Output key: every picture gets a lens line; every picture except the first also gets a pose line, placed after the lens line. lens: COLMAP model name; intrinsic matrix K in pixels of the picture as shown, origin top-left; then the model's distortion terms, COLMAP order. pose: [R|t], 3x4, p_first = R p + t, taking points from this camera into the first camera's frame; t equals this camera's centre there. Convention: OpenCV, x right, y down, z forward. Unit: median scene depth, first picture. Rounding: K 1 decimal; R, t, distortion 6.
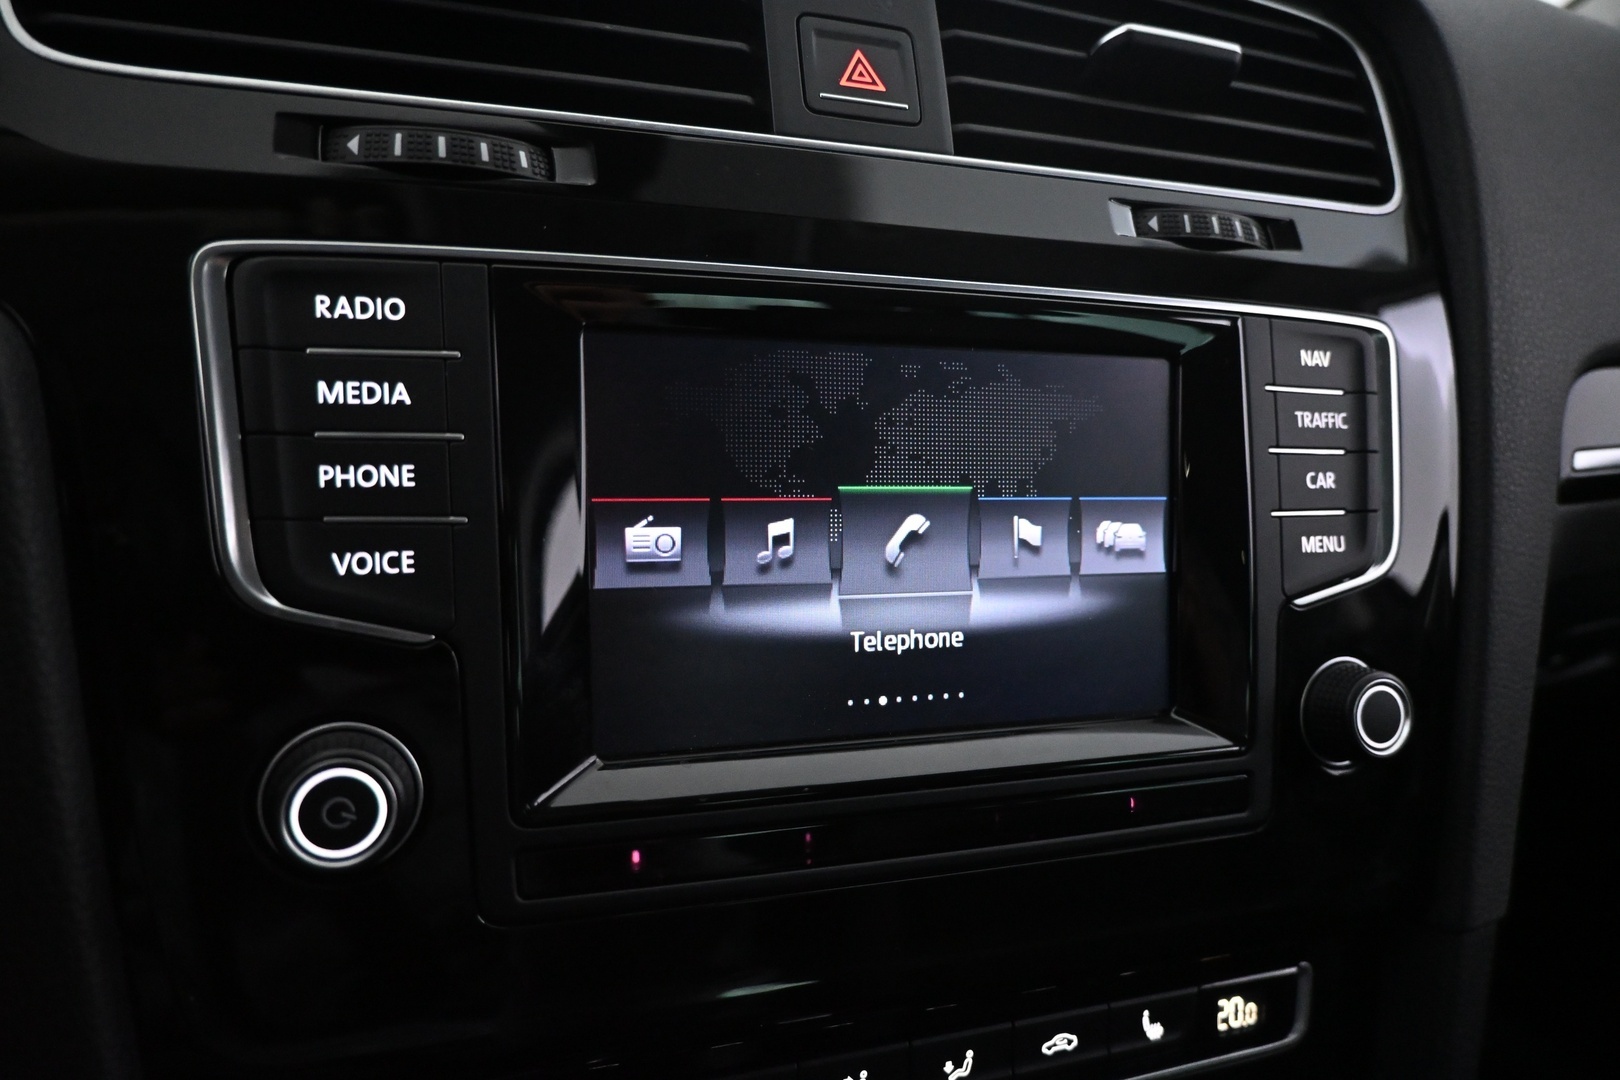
lens RADIAL K [[1115.3, 0, 821.0], [0, 1115.3, 545.9], [0, 0, 1]] dist [-0.008668, -0.000742]
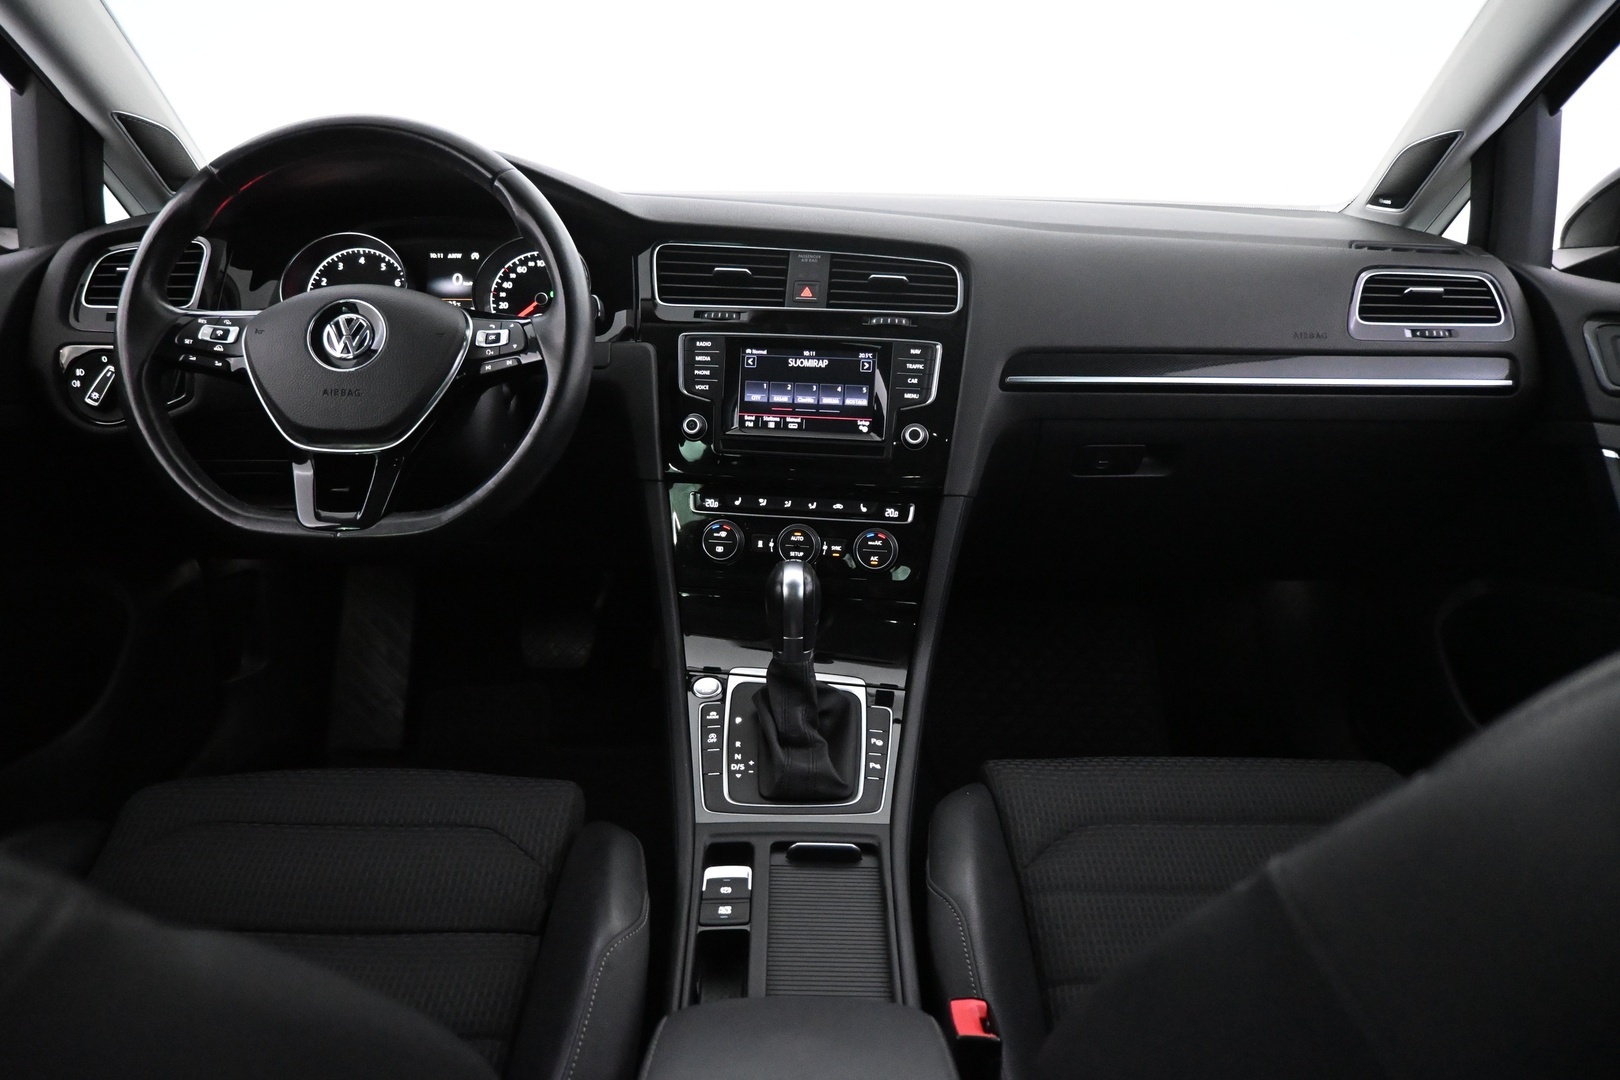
lens RADIAL K [[1115.3, 0, 818.4], [0, 1115.3, 546.6], [0, 0, 1]] dist [-0.008668, -0.000742]
pose [[0.895148, 0.059767, -0.441744, 2.137915], [-0.071799, 0.997363, -0.010553, 0.666968], [0.439948, 0.041163, 0.897079, -3.036883]]
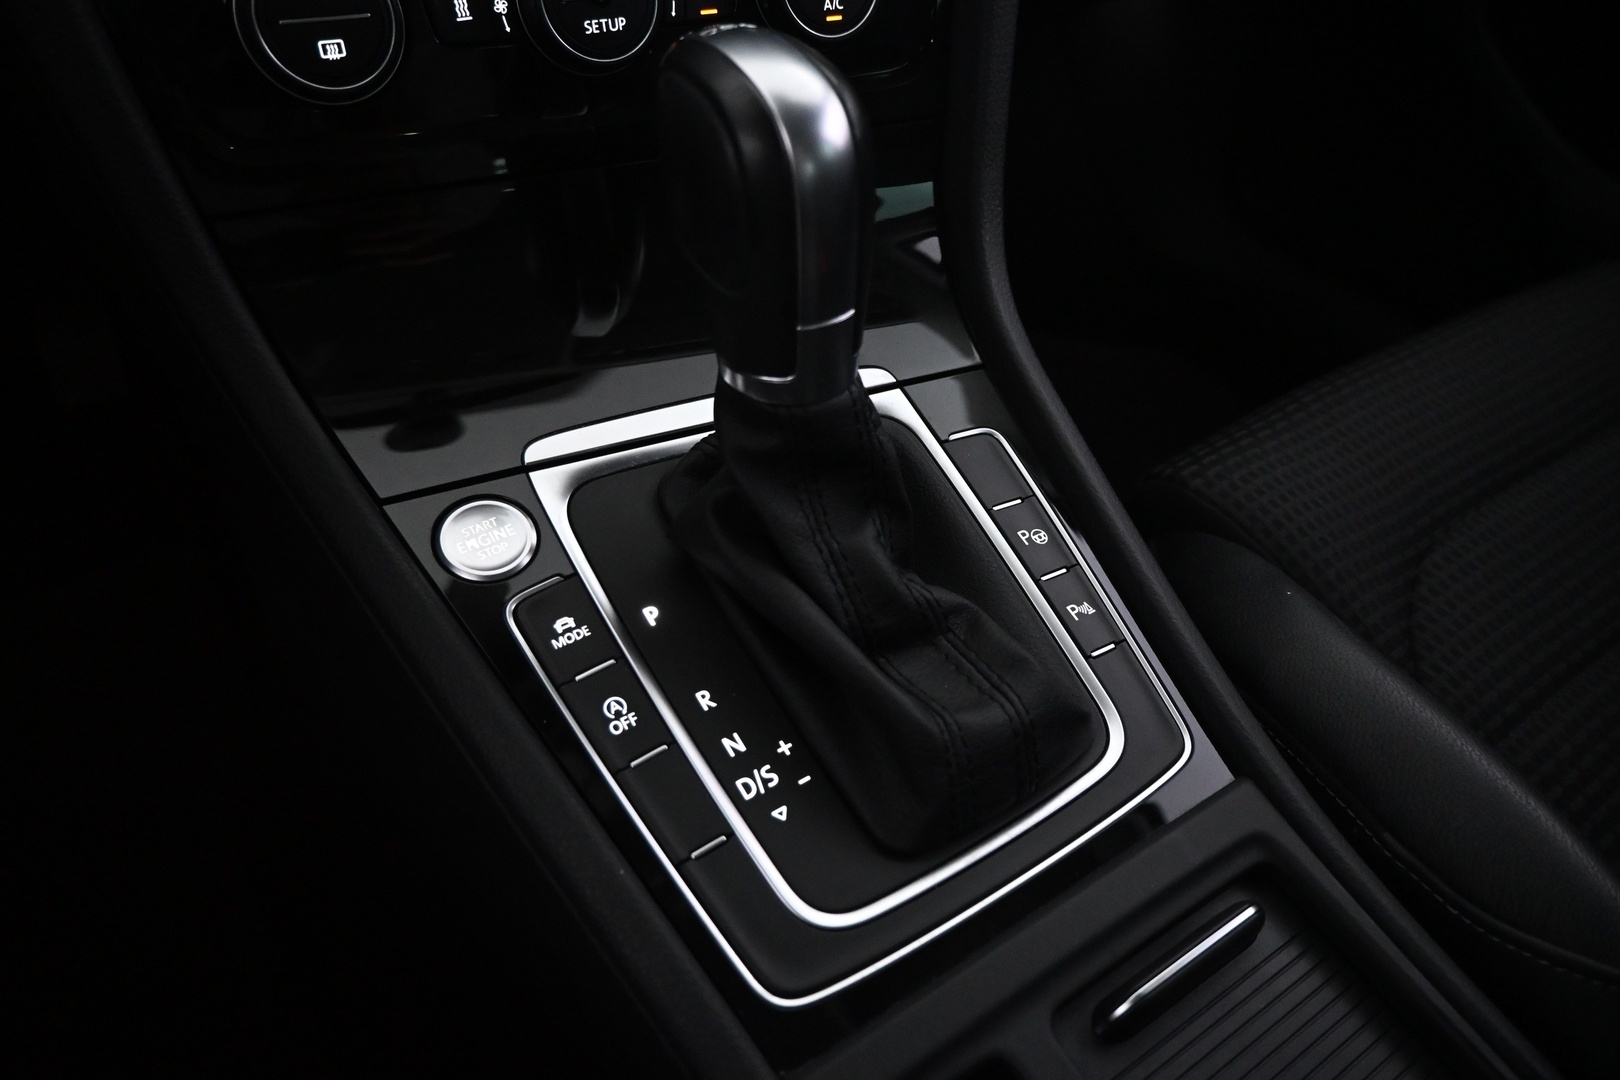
lens RADIAL K [[1115.3, 0, 847.6], [0, 1115.3, 538.1], [0, 0, 1]] dist [-0.008668, -0.000742]
pose [[0.990377, -0.118881, 0.070854, 0.216105], [0.082345, 0.917675, 0.388705, 0.723563], [-0.111231, -0.379130, 0.918634, -0.589304]]
